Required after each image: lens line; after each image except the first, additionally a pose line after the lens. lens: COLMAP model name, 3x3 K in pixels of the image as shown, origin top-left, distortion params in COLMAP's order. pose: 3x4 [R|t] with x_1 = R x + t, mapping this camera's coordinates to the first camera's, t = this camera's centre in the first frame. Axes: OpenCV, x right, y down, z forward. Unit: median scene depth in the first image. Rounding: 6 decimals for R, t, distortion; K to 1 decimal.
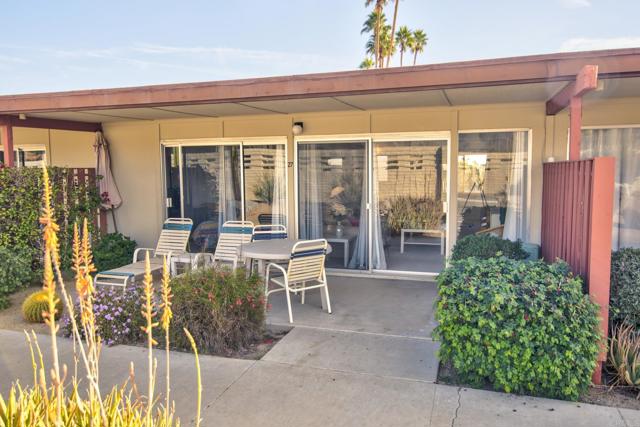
lens RADIAL K [[515.4, 0, 320.3], [0, 515.4, 211.5], [0, 0, 1]] dist [-0.015185, -0.007521]
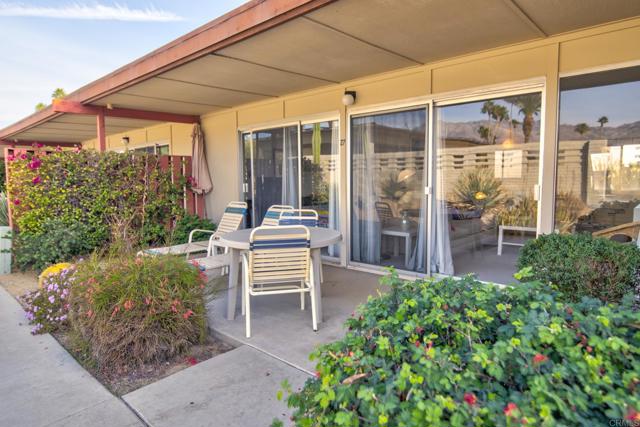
lens RADIAL K [[389.7, 0, 318.5], [0, 389.7, 218.8], [0, 0, 1]] dist [-0.025094, -0.000634]
pose [[0.907404, 0.042100, -0.418146, 0.186092], [-0.035583, 0.999093, 0.023372, 0.023272], [0.418751, -0.006329, 0.908079, 0.393393]]
